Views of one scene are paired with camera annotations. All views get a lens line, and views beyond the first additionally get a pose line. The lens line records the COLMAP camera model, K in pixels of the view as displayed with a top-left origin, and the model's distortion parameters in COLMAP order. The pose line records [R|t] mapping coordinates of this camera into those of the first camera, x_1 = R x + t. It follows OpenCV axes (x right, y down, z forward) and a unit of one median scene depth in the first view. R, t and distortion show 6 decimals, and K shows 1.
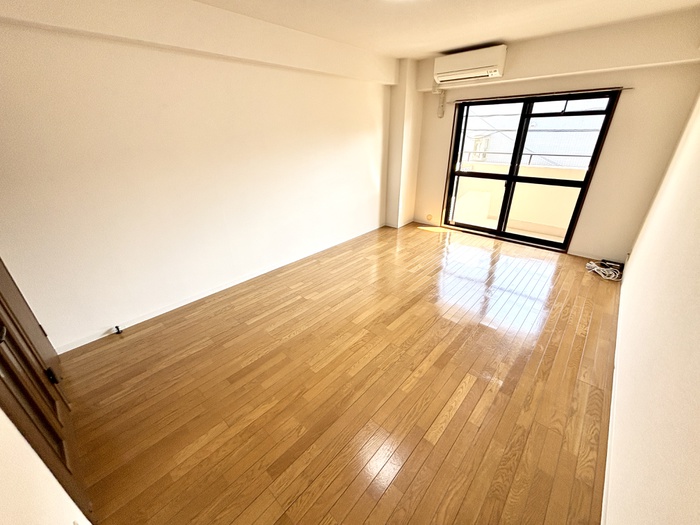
lens RADIAL K [[281.3, 0, 347.1], [0, 281.3, 261.2], [0, 0, 1]] dist [-0.002911, 0.001682]
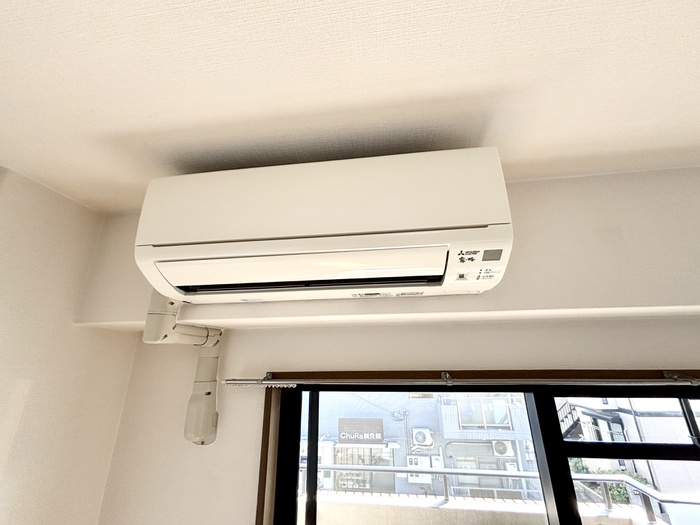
lens RADIAL K [[281.3, 0, 348.7], [0, 281.3, 266.4], [0, 0, 1]] dist [-0.002911, 0.001682]
pose [[0.822125, 0.186201, 0.537996, 0.338357], [0.235569, 0.749045, -0.619225, -0.538247], [-0.518284, 0.635815, 0.571945, 0.872662]]
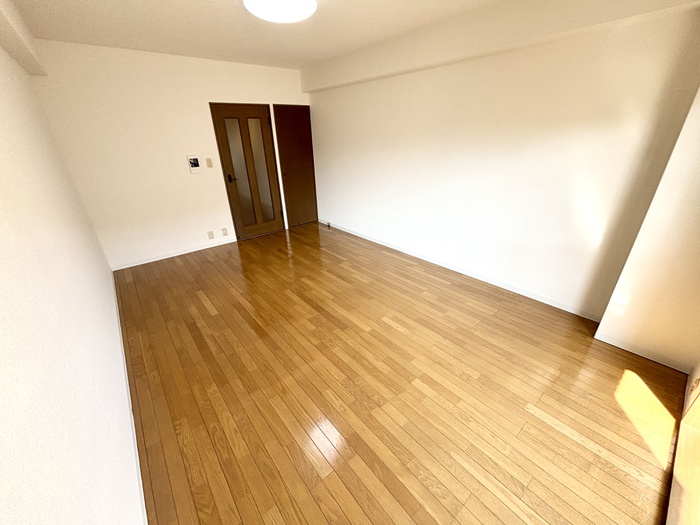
lens RADIAL K [[281.3, 0, 351.1], [0, 281.3, 262.1], [0, 0, 1]] dist [-0.002911, 0.001682]
pose [[-0.127515, 0.427976, -0.894749, 0.792435], [-0.392318, 0.806778, 0.441809, -0.355799], [0.910948, 0.407363, 0.065027, 0.755483]]
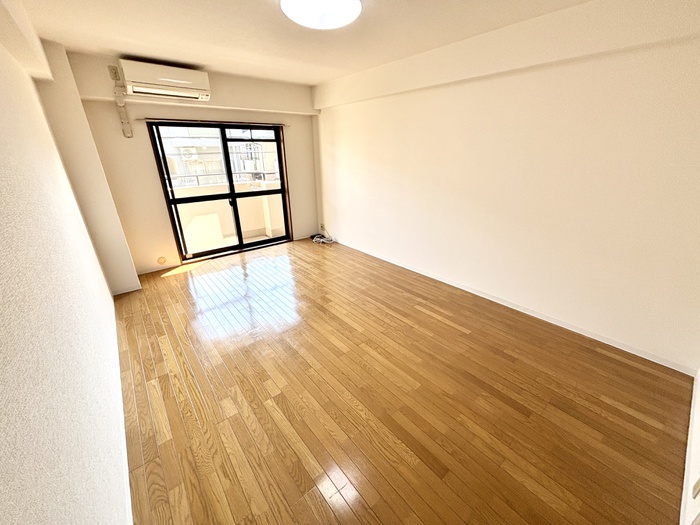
lens RADIAL K [[281.3, 0, 350.6], [0, 281.3, 261.3], [0, 0, 1]] dist [-0.002911, 0.001682]
pose [[0.134669, -0.351487, 0.926456, -0.501375], [0.424626, 0.865245, 0.266541, -0.192789], [-0.895297, 0.357503, 0.265773, 0.441205]]
